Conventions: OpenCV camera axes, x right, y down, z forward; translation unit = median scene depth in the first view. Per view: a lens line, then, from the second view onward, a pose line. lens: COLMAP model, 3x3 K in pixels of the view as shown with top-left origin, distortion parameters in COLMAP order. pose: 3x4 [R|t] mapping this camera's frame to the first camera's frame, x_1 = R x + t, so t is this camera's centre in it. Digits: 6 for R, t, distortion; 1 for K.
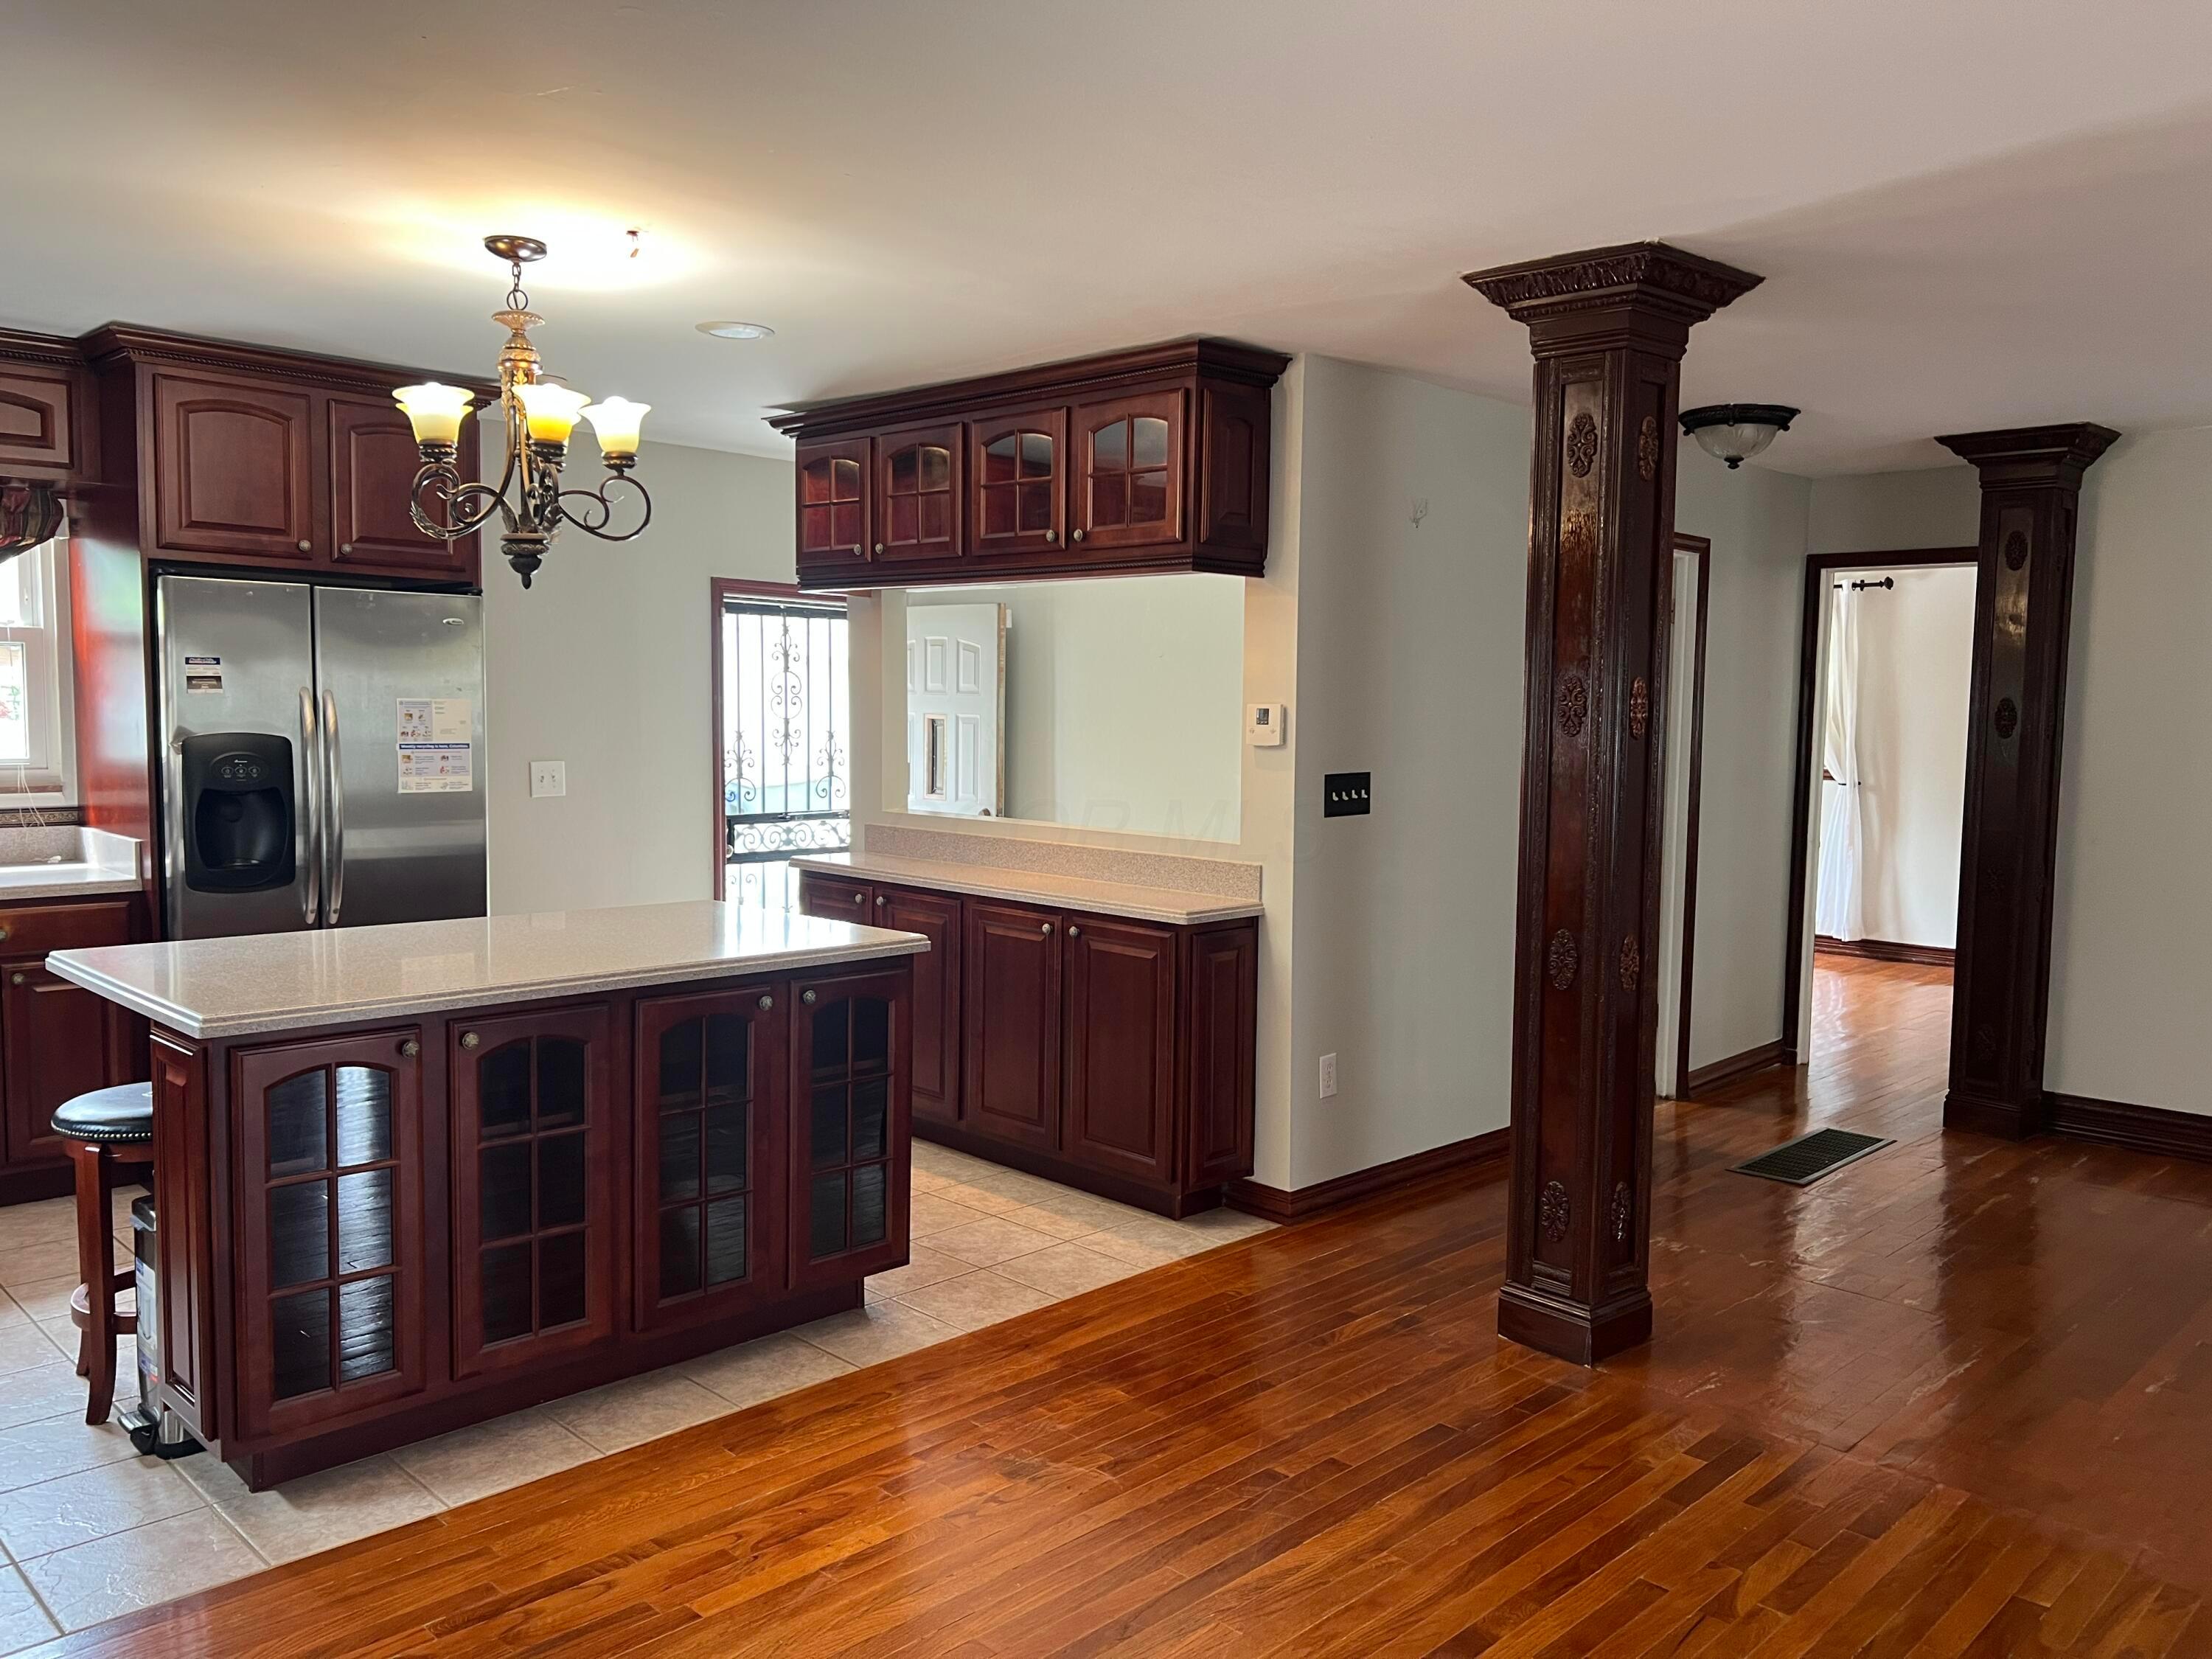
lens RADIAL K [[1675.3, 0, 1124.4], [0, 1675.3, 833.8], [0, 0, 1]] dist [0.055689, -0.056633]
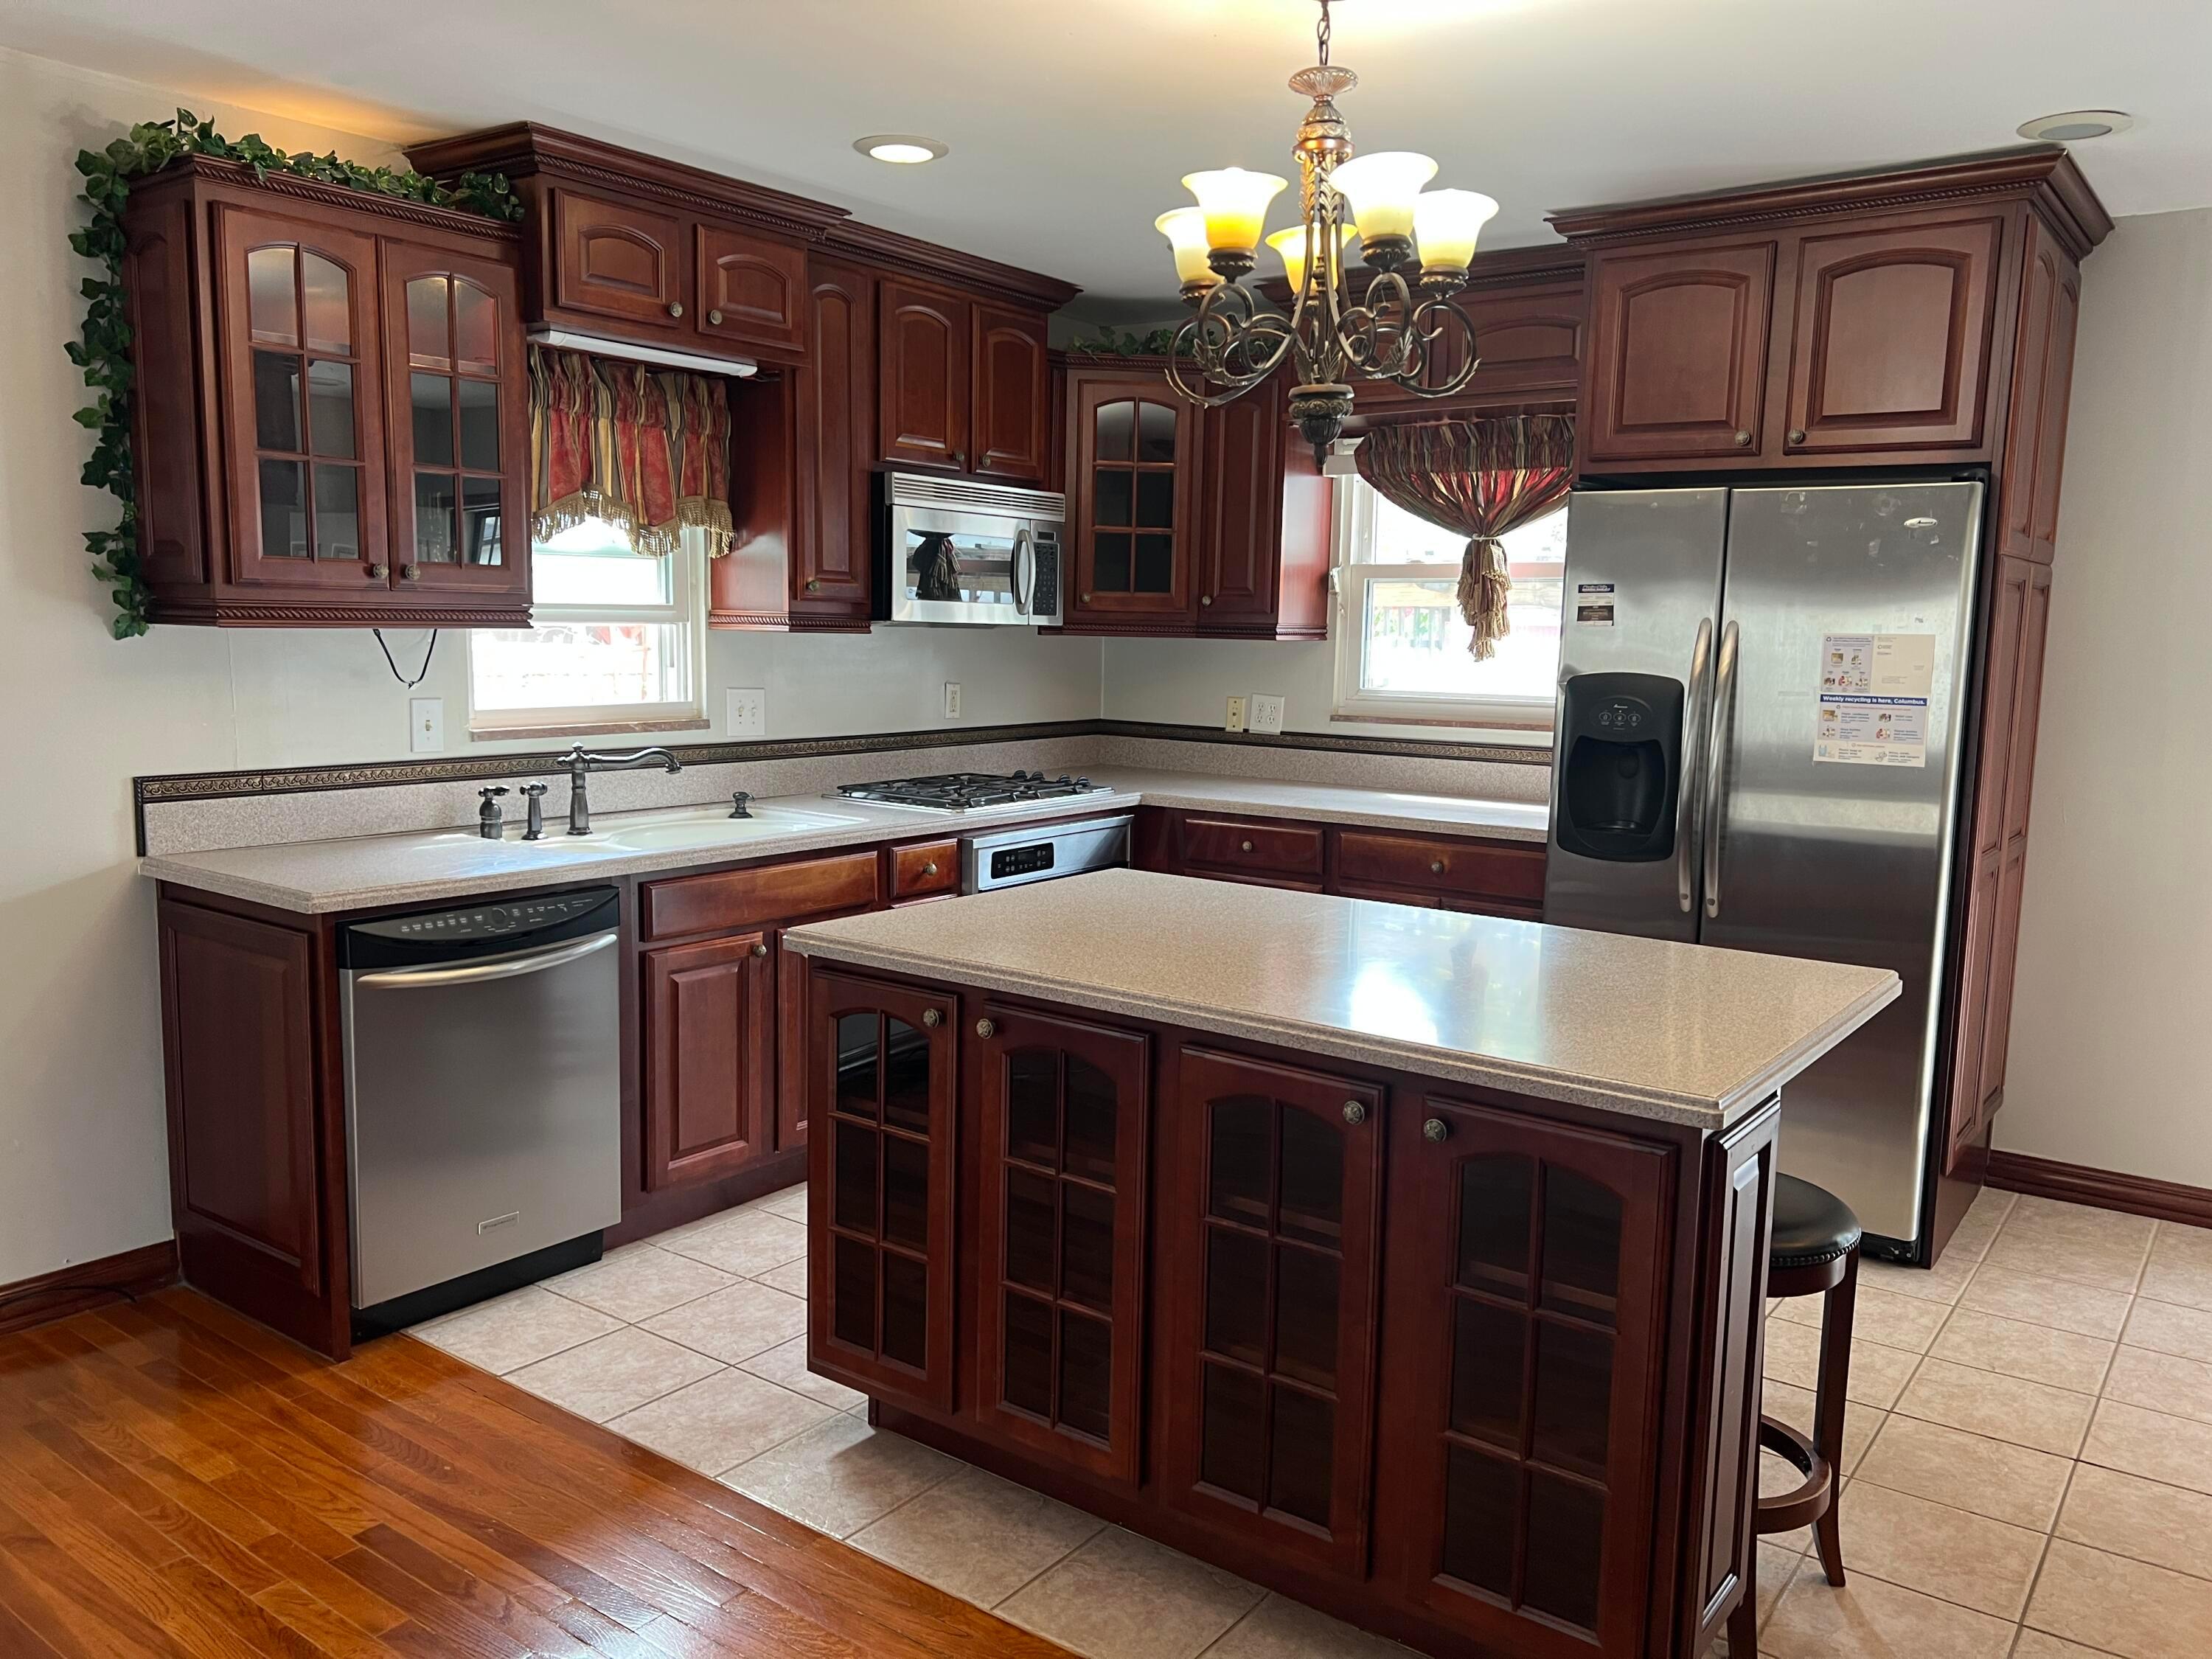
lens RADIAL K [[1675.3, 0, 1124.4], [0, 1675.3, 833.8], [0, 0, 1]] dist [0.055689, -0.056633]
pose [[0.143045, 0.110867, -0.983487, 0.278003], [-0.096254, 0.990554, 0.097664, -0.037972], [0.985024, 0.080695, 0.152366, 0.629417]]
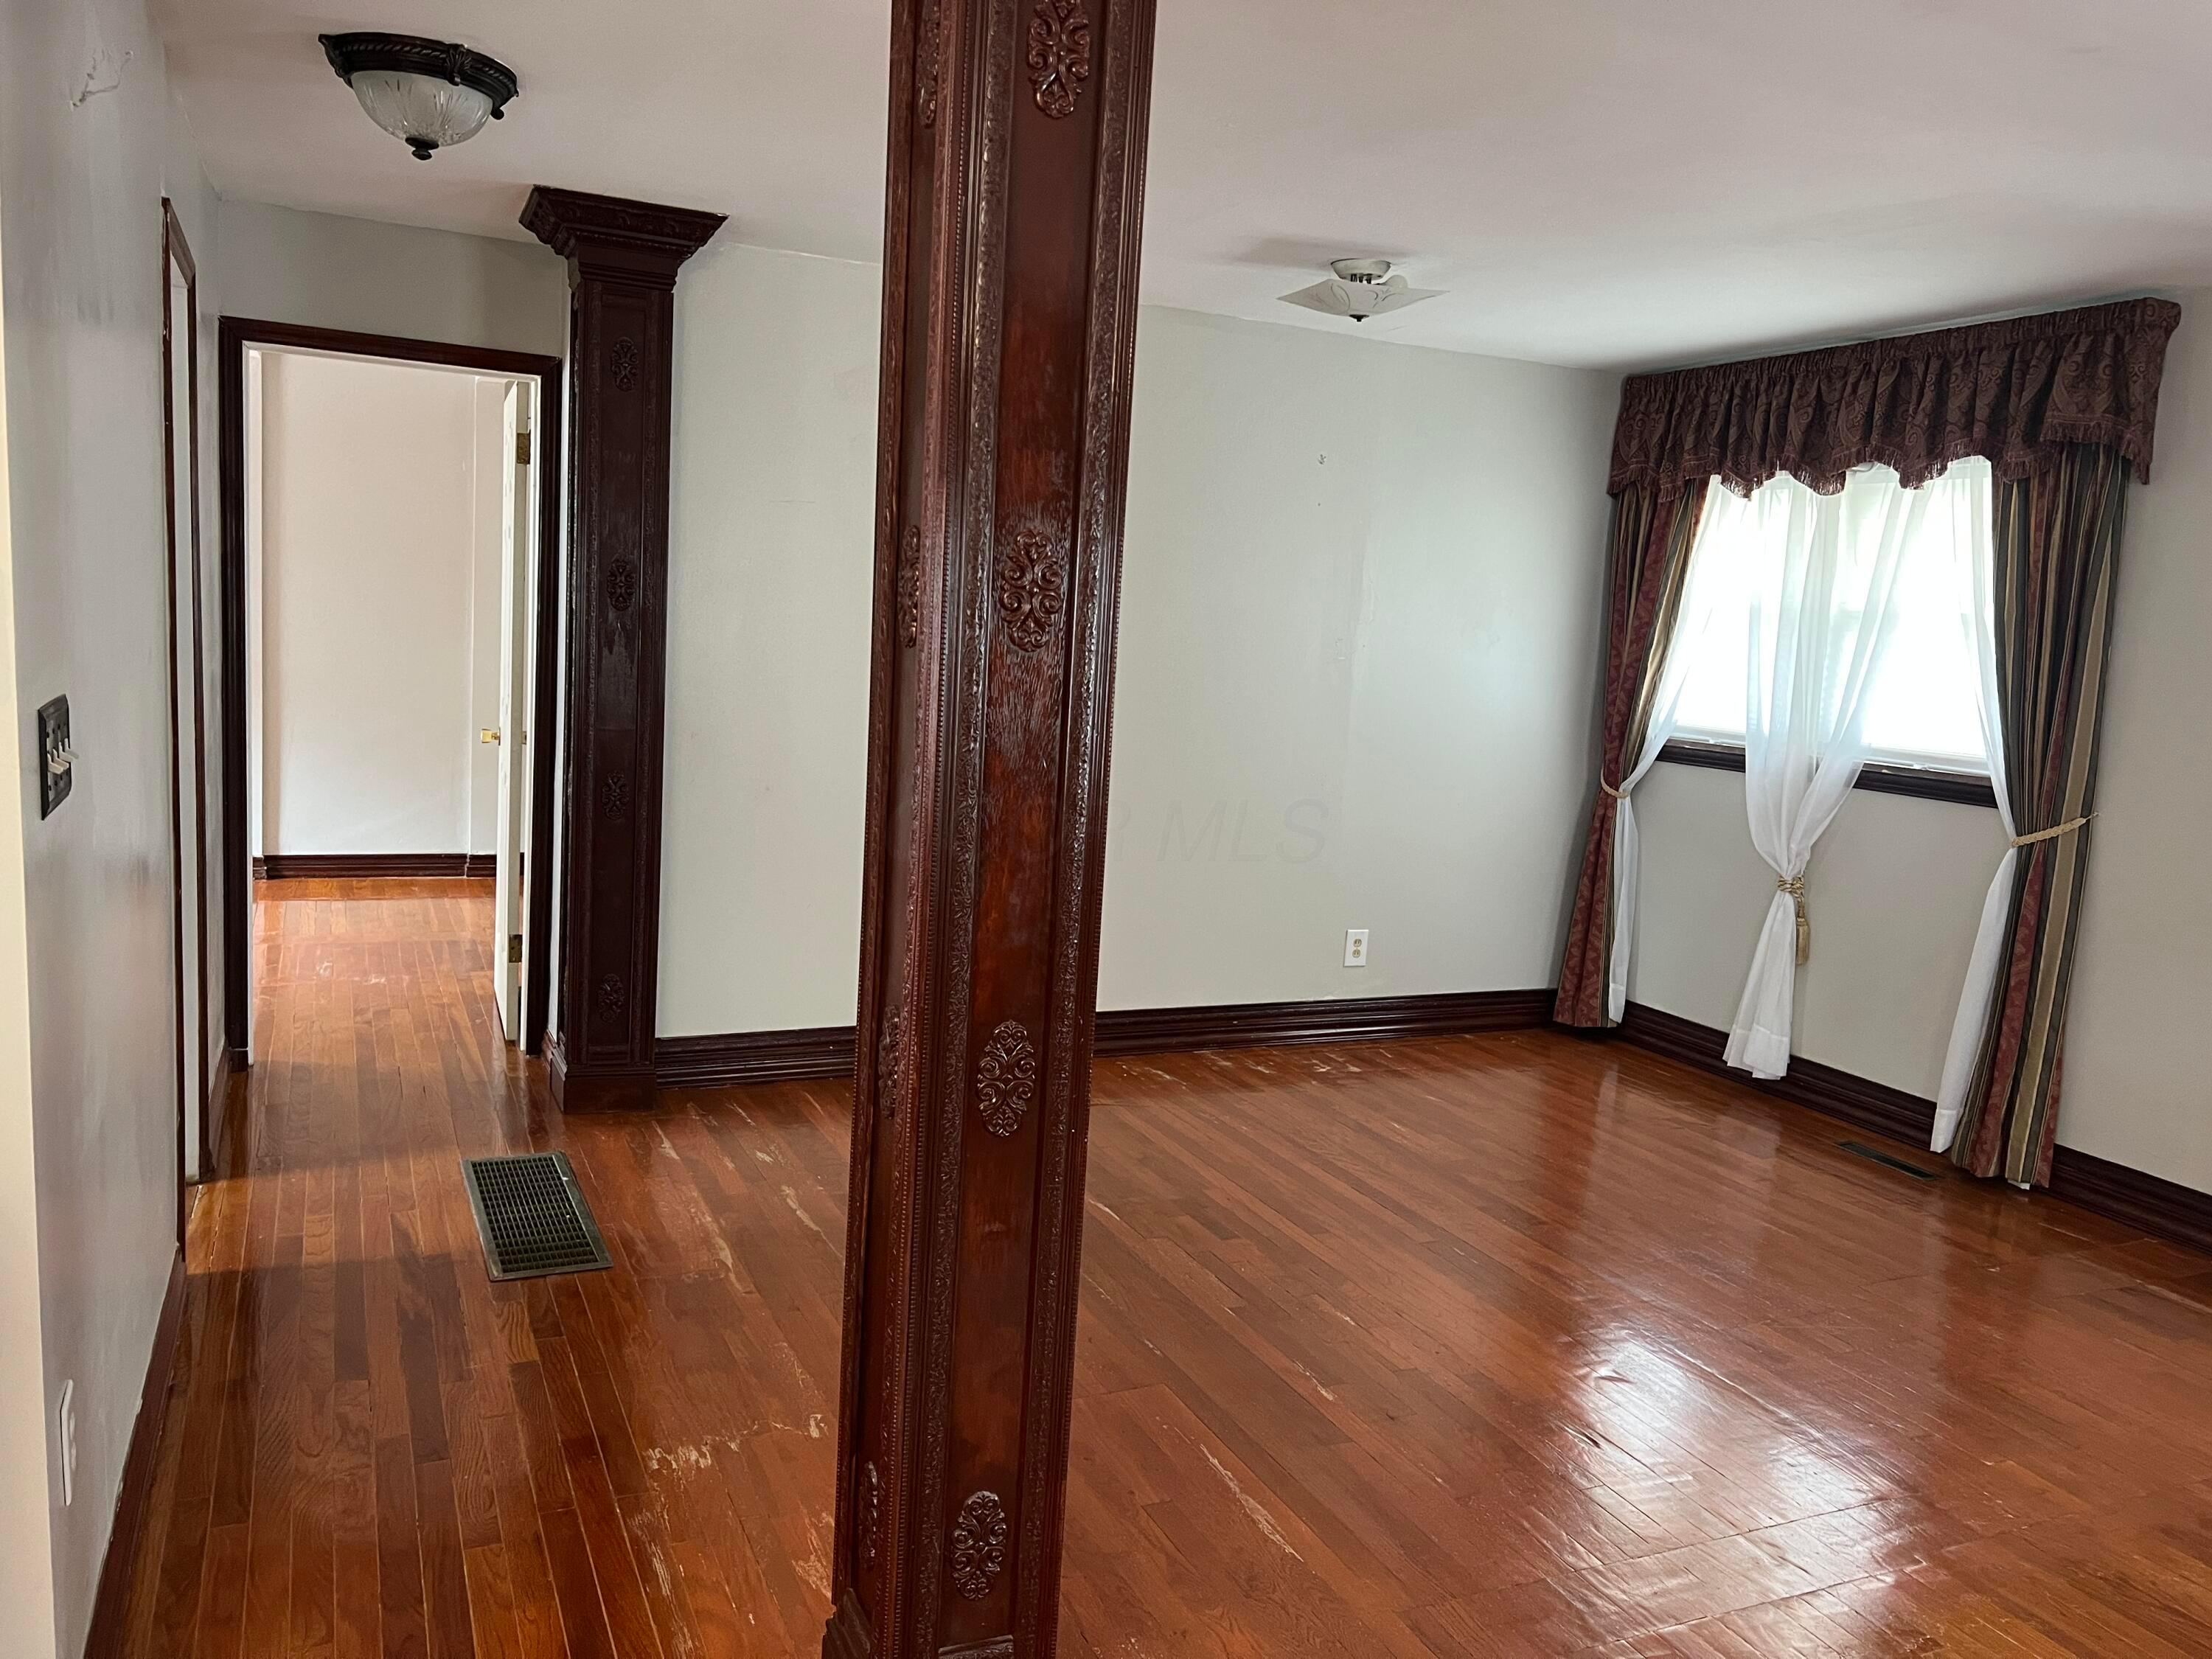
lens RADIAL K [[1675.3, 0, 1124.4], [0, 1675.3, 833.8], [0, 0, 1]] dist [0.055689, -0.056633]
pose [[0.353135, -0.110891, 0.928977, -0.160256], [0.016446, 0.993533, 0.112345, -0.046302], [-0.935428, -0.024395, 0.352675, 0.625269]]
